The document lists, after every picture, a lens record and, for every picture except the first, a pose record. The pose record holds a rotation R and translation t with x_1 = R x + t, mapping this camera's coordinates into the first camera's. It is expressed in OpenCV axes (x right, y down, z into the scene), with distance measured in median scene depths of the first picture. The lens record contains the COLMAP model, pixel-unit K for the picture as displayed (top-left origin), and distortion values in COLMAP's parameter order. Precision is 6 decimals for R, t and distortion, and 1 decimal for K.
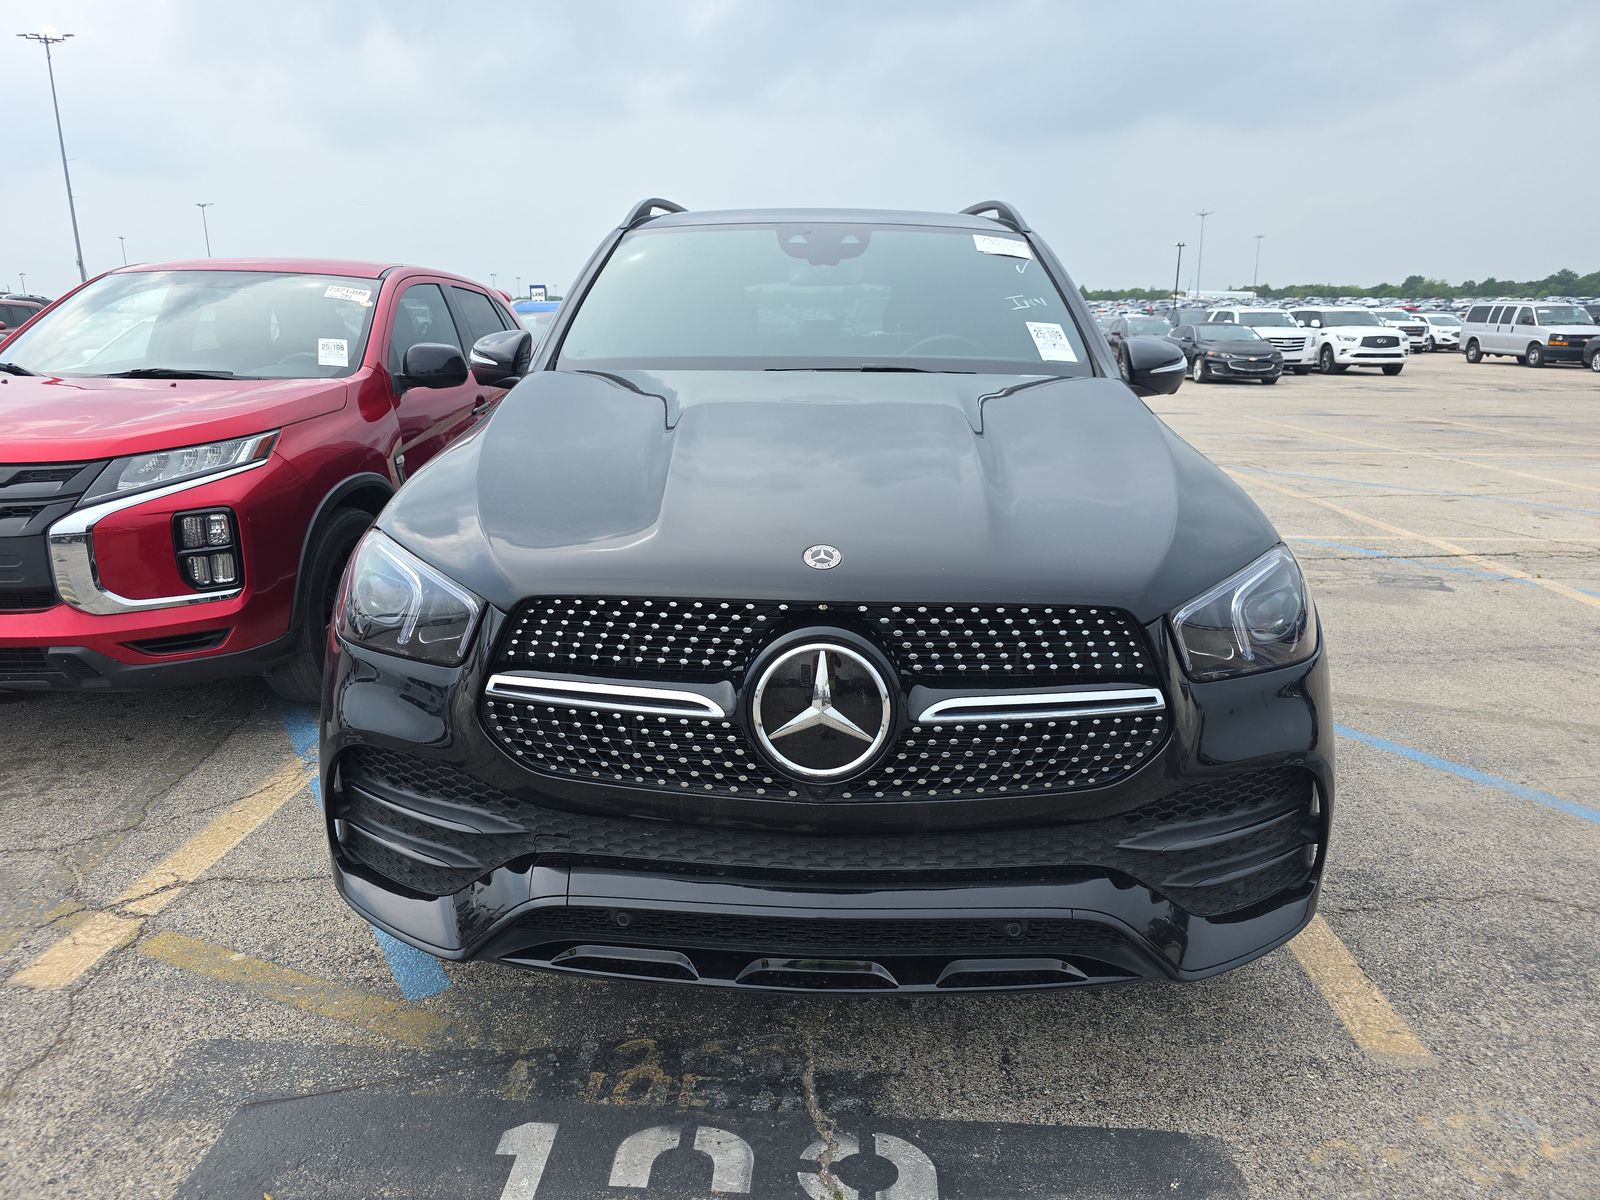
lens RADIAL K [[1080.5, 0, 803.3], [0, 1080.5, 601.8], [0, 0, 1]] dist [0.030087, -0.023812]
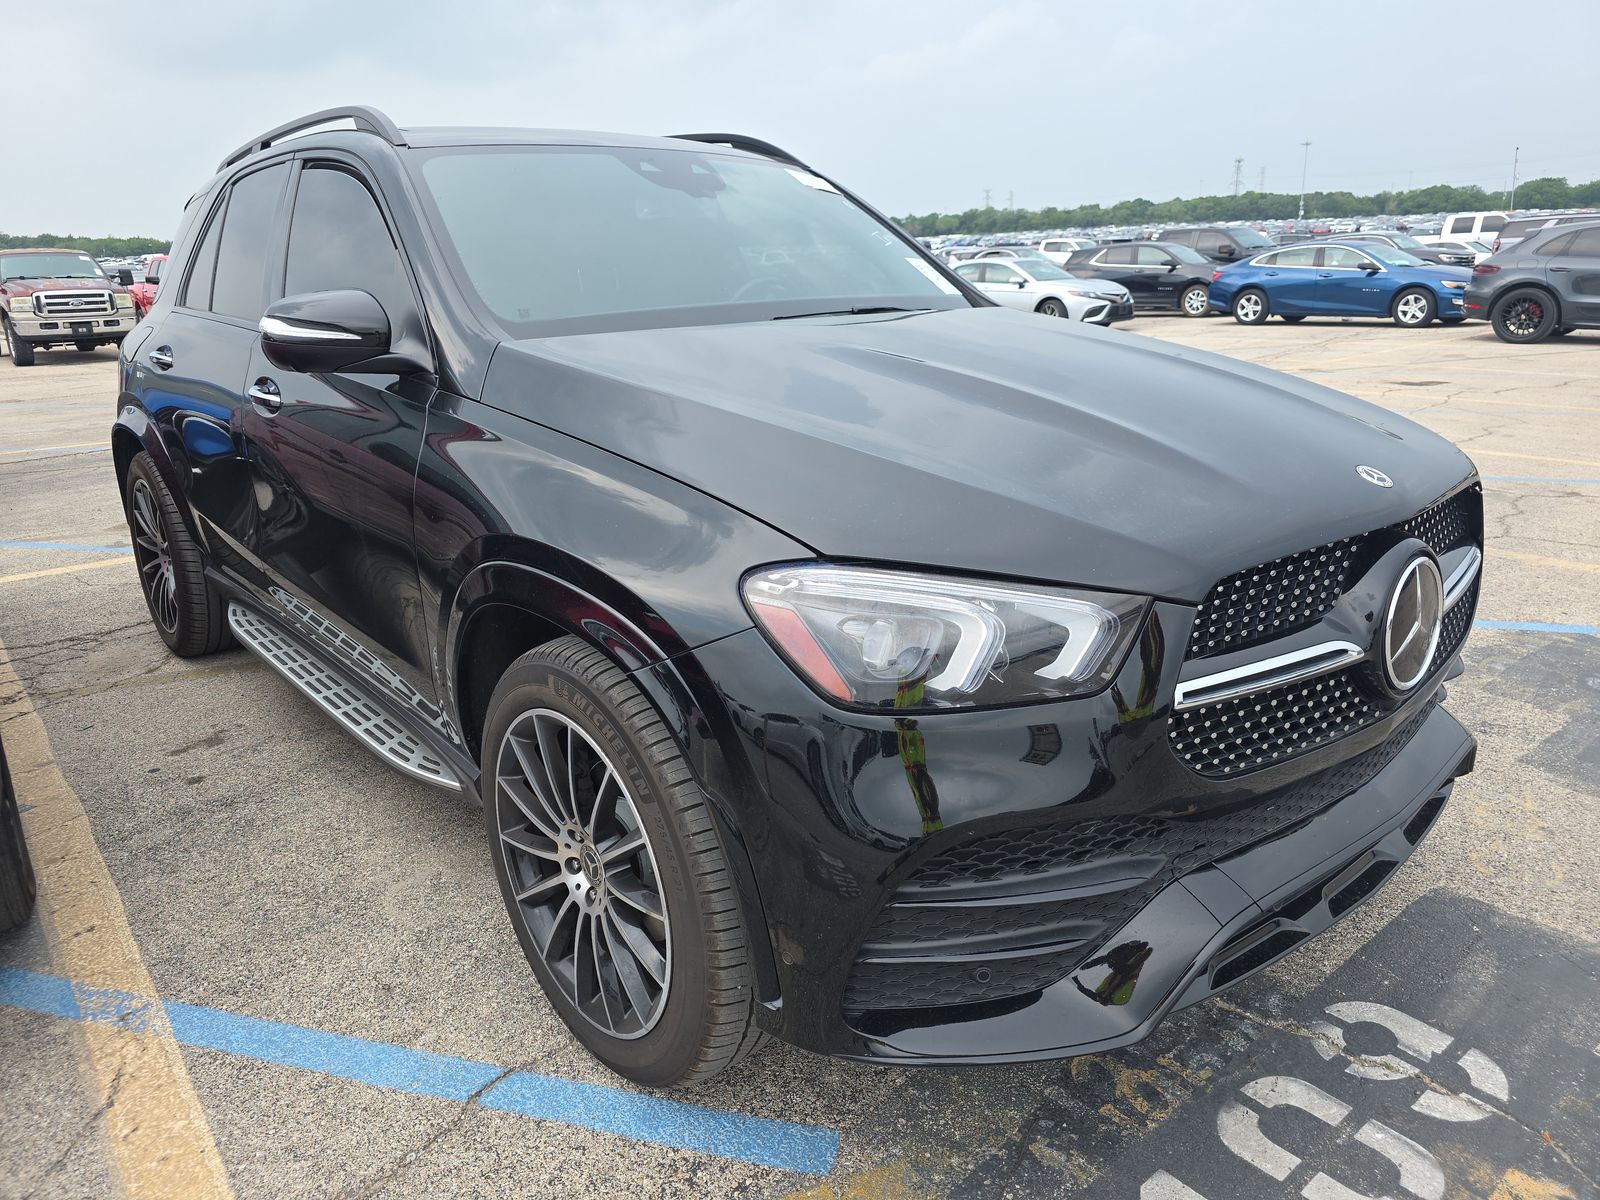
lens RADIAL K [[1080.5, 0, 791.9], [0, 1080.5, 600.0], [0, 0, 1]] dist [0.030087, -0.023812]
pose [[0.741048, -0.229562, 0.630990, -0.889666], [0.205384, 0.972195, 0.112489, -0.129989], [-0.639269, 0.046235, 0.767592, 0.483831]]
